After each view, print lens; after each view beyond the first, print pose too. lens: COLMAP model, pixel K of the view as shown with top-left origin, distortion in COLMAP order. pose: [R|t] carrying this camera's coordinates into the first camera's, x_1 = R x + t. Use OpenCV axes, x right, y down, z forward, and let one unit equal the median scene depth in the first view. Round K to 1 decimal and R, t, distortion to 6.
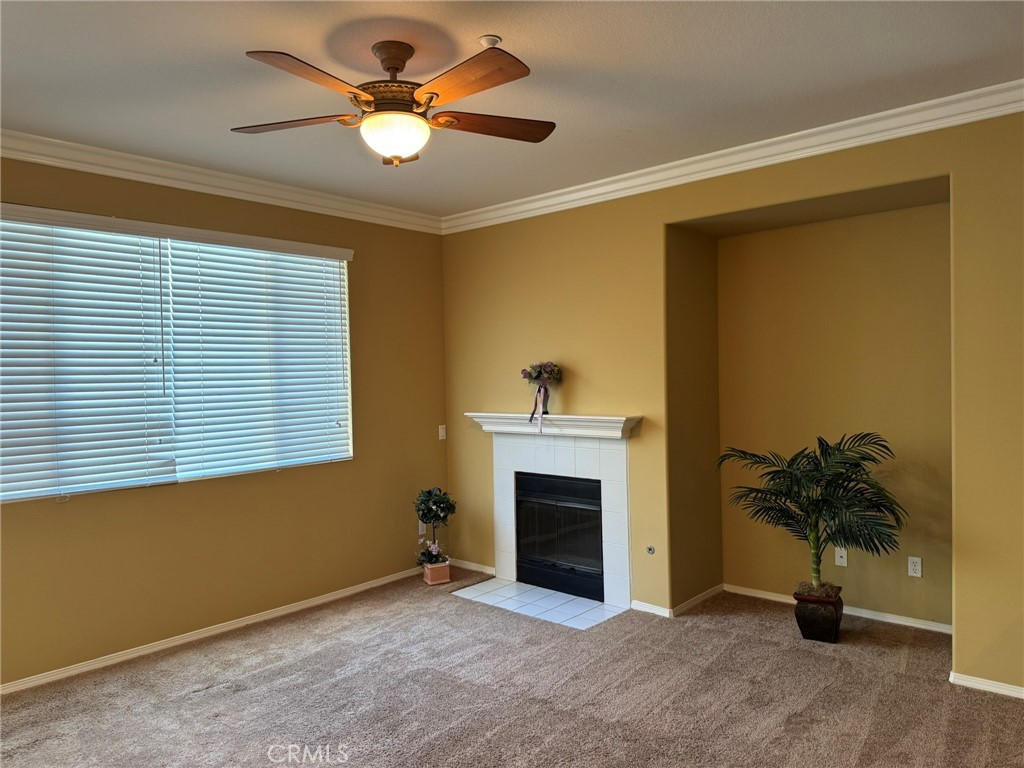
lens RADIAL K [[720.0, 0, 513.2], [0, 720.0, 376.8], [0, 0, 1]] dist [0.071575, -0.094143]
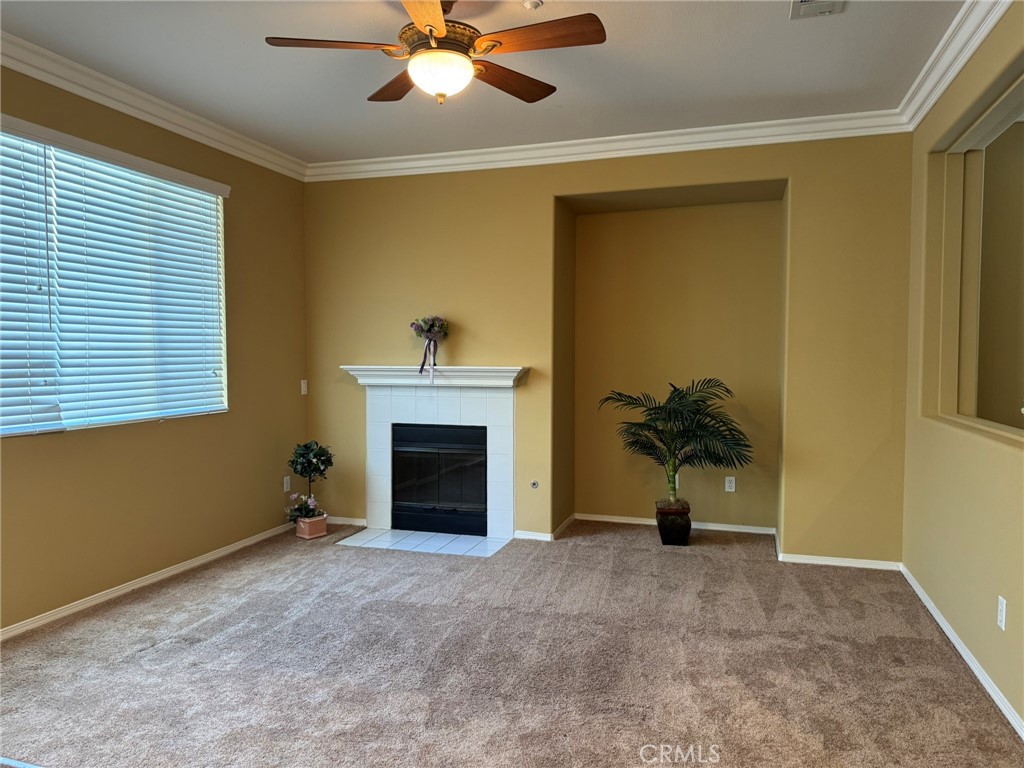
lens RADIAL K [[720.0, 0, 514.5], [0, 720.0, 384.8], [0, 0, 1]] dist [0.071575, -0.094143]
pose [[0.913029, 0.004691, 0.407868, -0.323173], [-0.018611, 0.999372, 0.030166, 0.053261], [-0.407471, -0.035133, 0.912542, -0.009303]]
